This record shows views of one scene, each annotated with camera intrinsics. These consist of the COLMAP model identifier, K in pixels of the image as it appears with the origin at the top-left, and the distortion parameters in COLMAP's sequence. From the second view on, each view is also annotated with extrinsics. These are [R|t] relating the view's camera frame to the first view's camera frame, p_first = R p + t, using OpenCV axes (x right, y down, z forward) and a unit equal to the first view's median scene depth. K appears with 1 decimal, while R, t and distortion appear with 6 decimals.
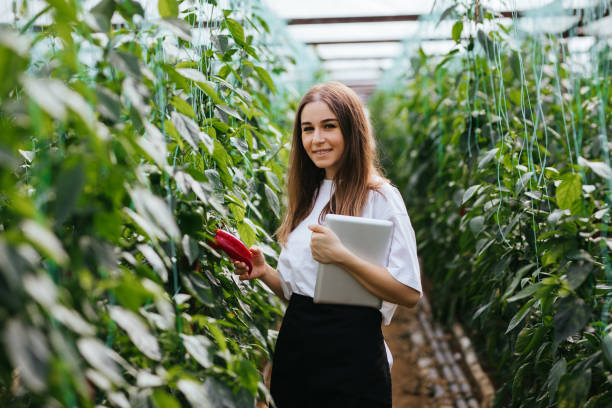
lens RADIAL K [[1505.7, 0, 317.6], [0, 1505.7, 202.6], [0, 0, 1]] dist [-0.019688, 0.135186]
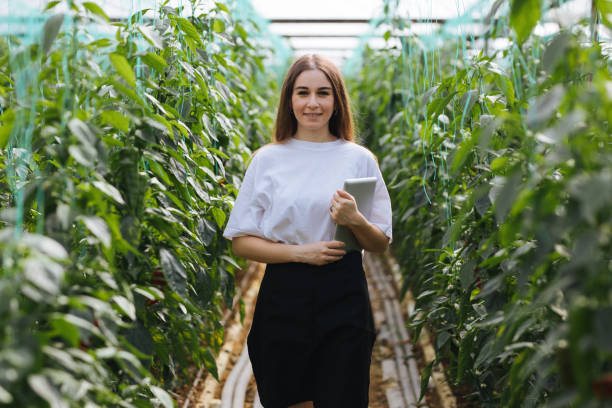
lens RADIAL K [[1505.7, 0, 317.6], [0, 1505.7, 202.6], [0, 0, 1]] dist [-0.019688, 0.135186]
pose [[0.999190, 0.032895, 0.023162, -0.005645], [-0.033110, 0.999411, 0.008973, 0.049931], [-0.022853, -0.009733, 0.999691, -0.617787]]
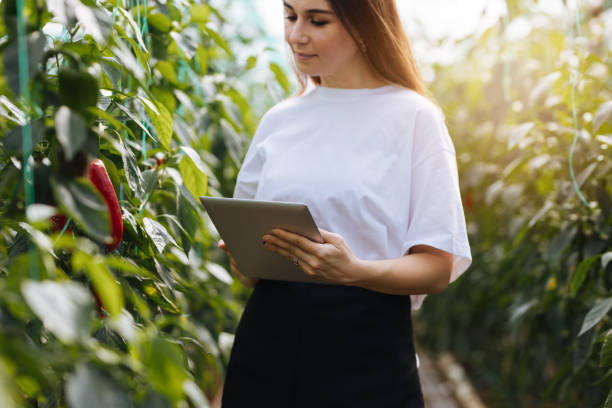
lens RADIAL K [[1444.2, 0, 306.0], [0, 1444.2, 204.0], [0, 0, 1]] dist [0.025669, 0.129314]
pose [[0.999309, 0.033271, 0.016592, -0.005971], [-0.032733, 0.998962, -0.031662, 0.049821], [-0.017628, 0.031097, 0.999361, 0.344517]]
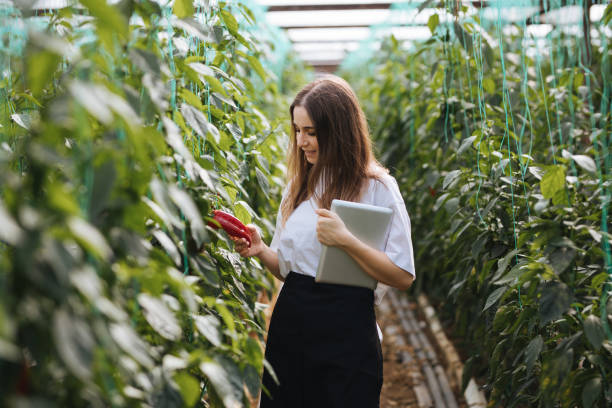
lens RADIAL K [[1416.6, 0, 306.0], [0, 1416.6, 204.0], [0, 0, 1]] dist [-0.015376, 0.043650]
pose [[0.999750, 0.009640, 0.020159, -0.020284], [-0.010082, 0.999708, 0.021966, -0.008754], [-0.019942, -0.022163, 0.999555, -0.000184]]
